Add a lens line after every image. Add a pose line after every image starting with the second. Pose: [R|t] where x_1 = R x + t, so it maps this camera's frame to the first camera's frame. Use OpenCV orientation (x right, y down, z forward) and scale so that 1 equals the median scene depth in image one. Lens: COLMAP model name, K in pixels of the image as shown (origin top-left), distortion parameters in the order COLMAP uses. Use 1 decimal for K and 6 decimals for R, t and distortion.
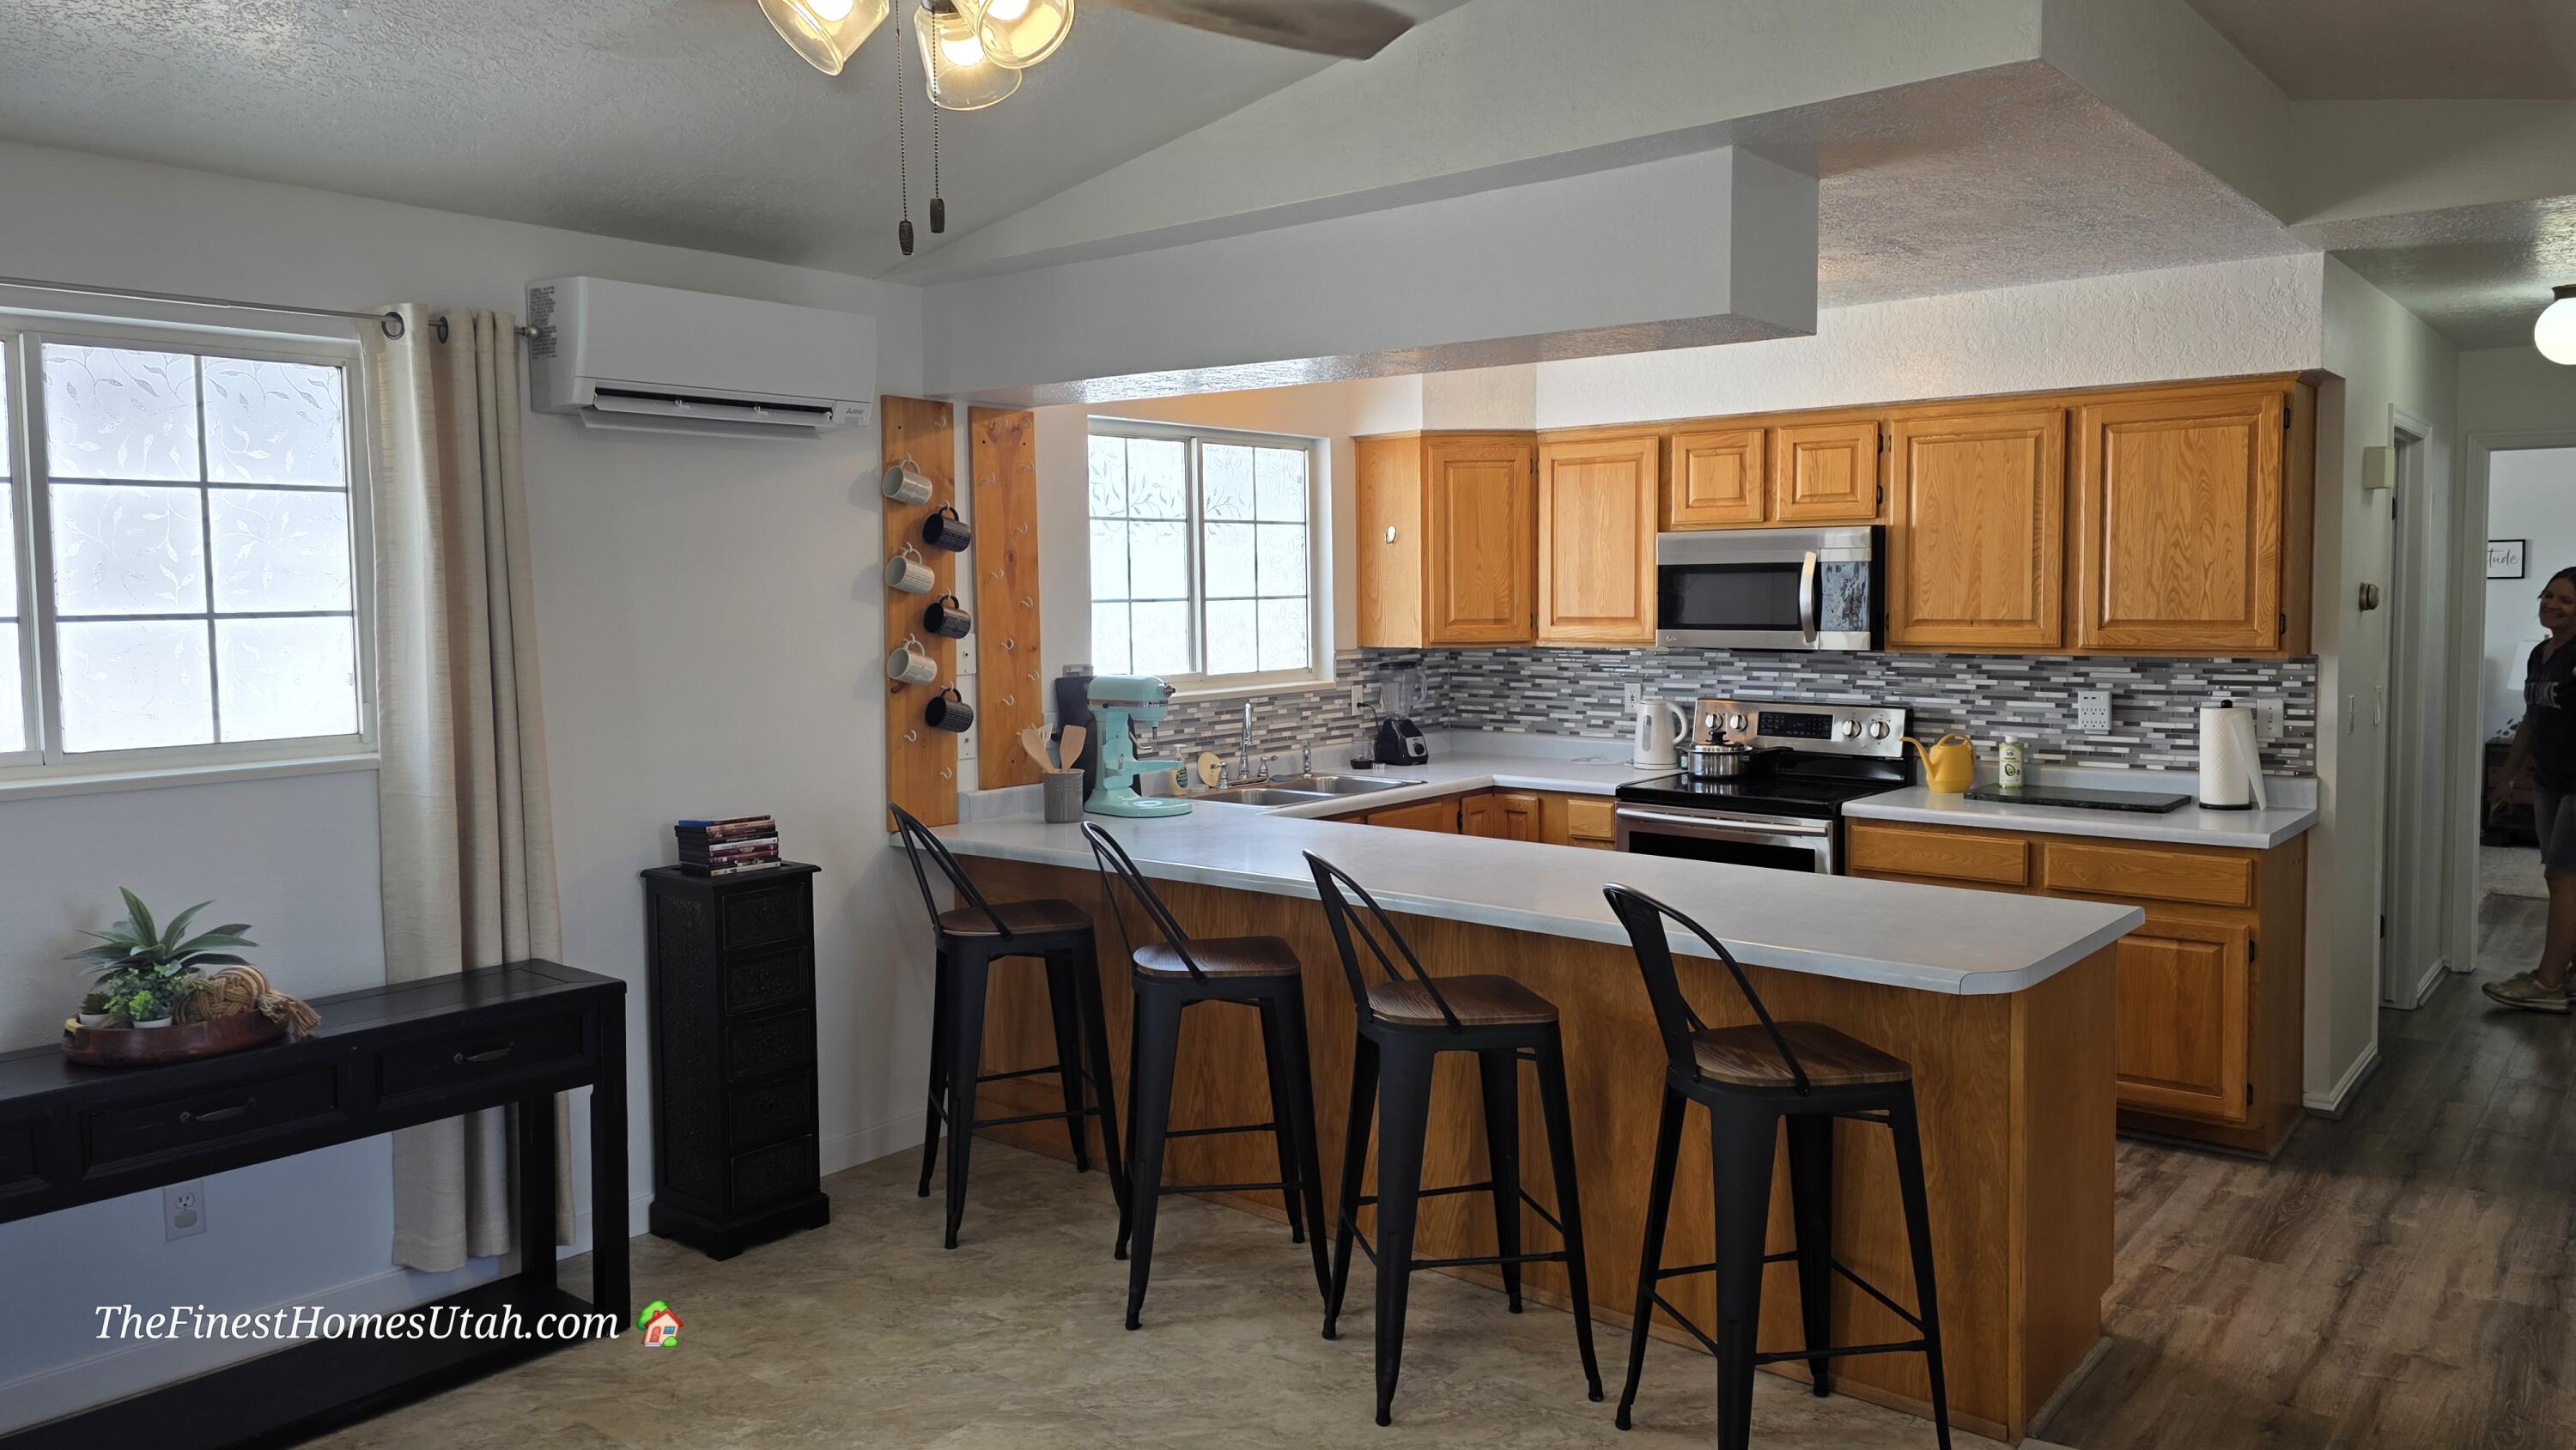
lens RADIAL K [[1728.4, 0, 1314.6], [0, 1728.4, 705.5], [0, 0, 1]] dist [0.034995, -0.001005]
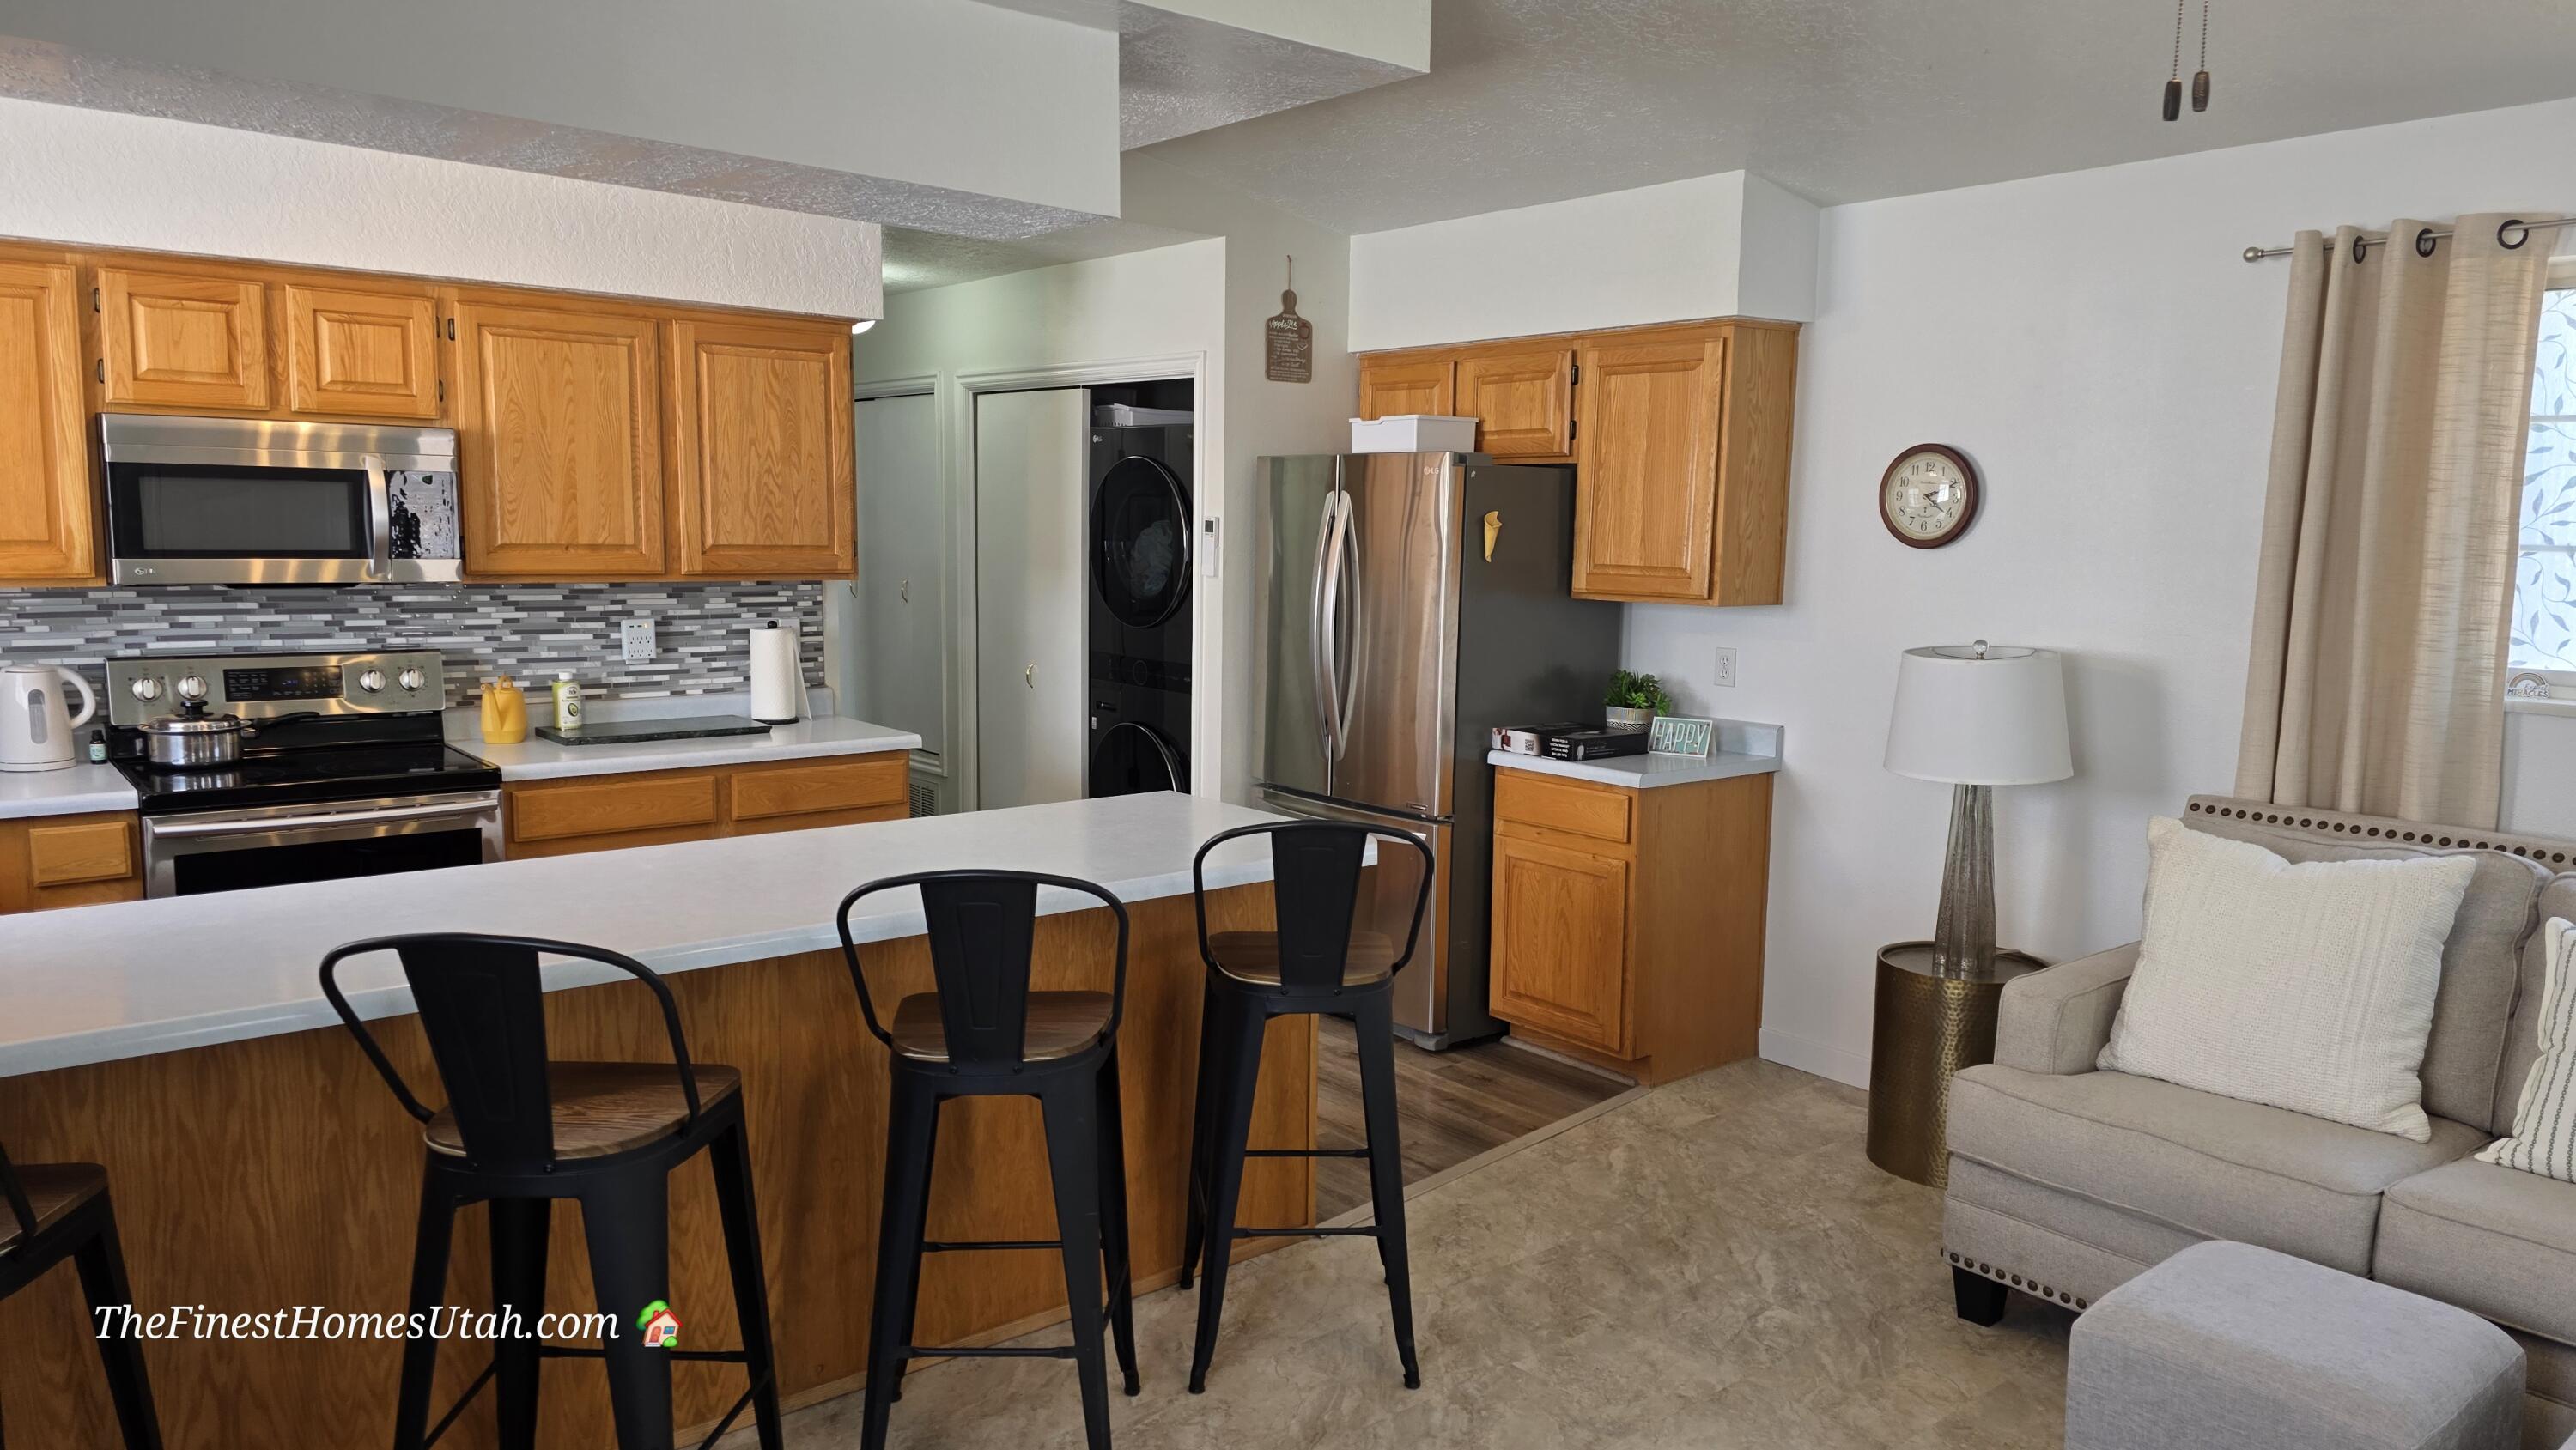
lens RADIAL K [[1728.4, 0, 1314.6], [0, 1728.4, 705.5], [0, 0, 1]] dist [0.034995, -0.001005]
pose [[0.191030, -0.094468, 0.977028, -0.449254], [0.048490, 0.995051, 0.086729, -0.027506], [-0.980386, 0.030808, 0.194665, 0.480403]]
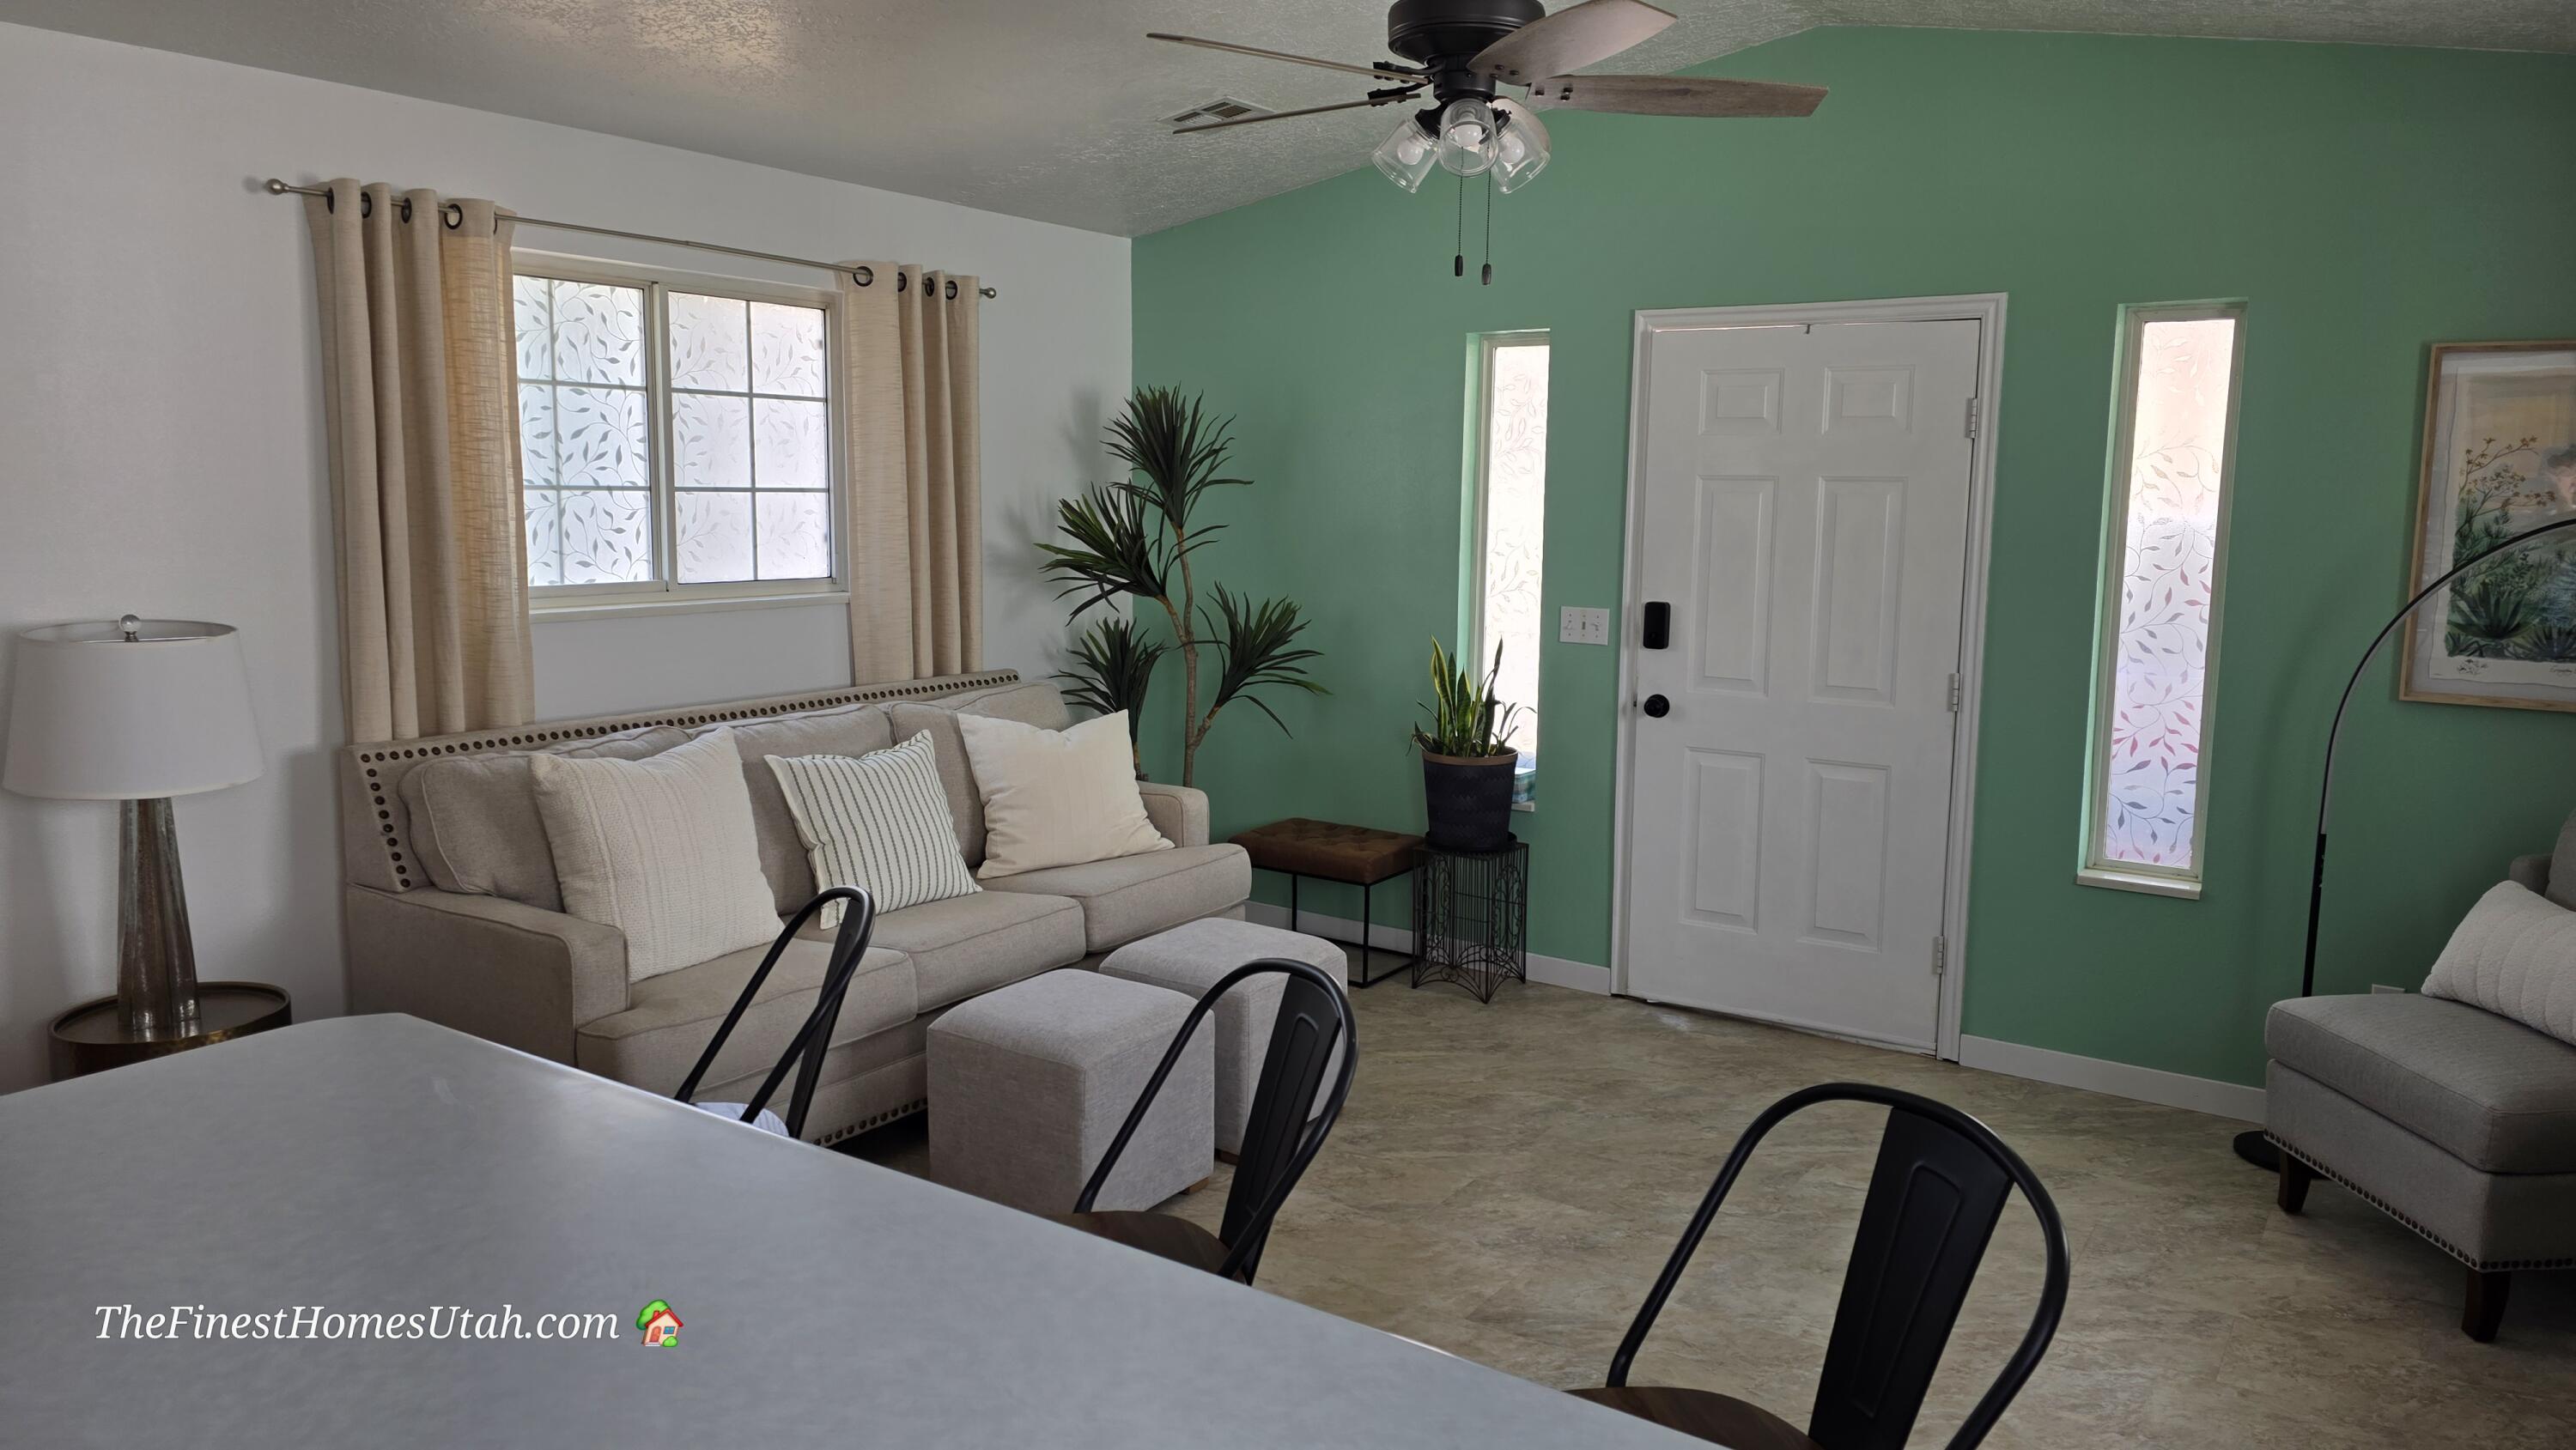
lens RADIAL K [[1691.2, 0, 1288.0], [0, 1691.2, 725.0], [0, 0, 1]] dist [0.004584, -0.001238]
pose [[-0.996407, 0.008236, -0.084288, 0.033696], [-0.009689, 0.977638, 0.210071, -0.069056], [0.084133, 0.210133, -0.974046, 0.990899]]
